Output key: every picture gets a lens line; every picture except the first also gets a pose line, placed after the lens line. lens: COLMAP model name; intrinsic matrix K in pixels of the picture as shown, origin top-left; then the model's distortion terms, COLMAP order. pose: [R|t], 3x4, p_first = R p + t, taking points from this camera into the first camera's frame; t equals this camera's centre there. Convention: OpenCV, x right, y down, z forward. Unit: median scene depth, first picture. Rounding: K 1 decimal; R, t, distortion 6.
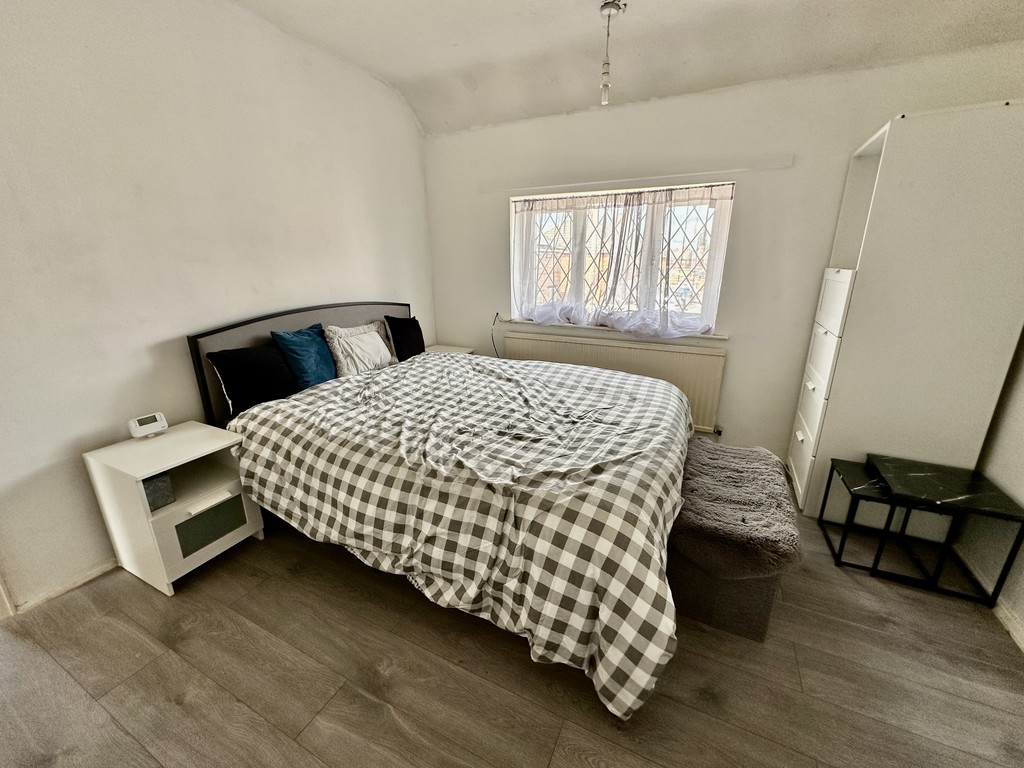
lens RADIAL K [[409.4, 0, 513.8], [0, 409.4, 382.8], [0, 0, 1]] dist [-0.002459, 0.000082]
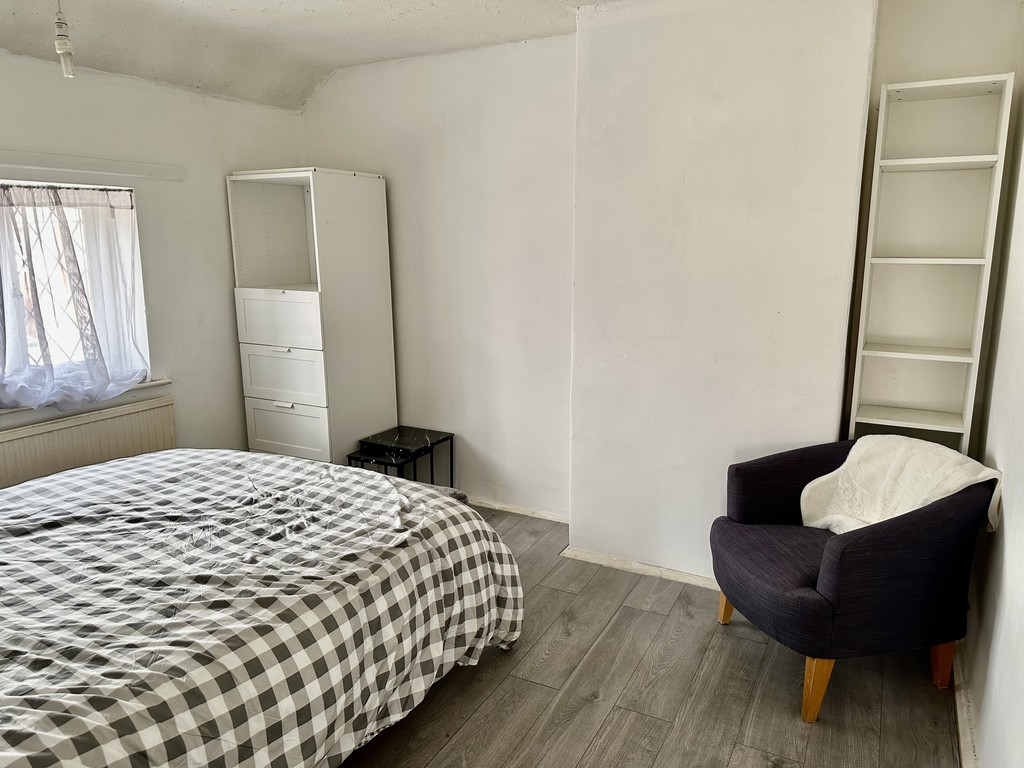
lens RADIAL K [[716.6, 0, 512.6], [0, 716.6, 383.4], [0, 0, 1]] dist [0.040195, -0.016009]
pose [[0.030445, -0.194313, 0.980467, -1.078297], [0.288166, 0.940978, 0.177539, -0.214555], [-0.957096, 0.277132, 0.084643, 0.347712]]
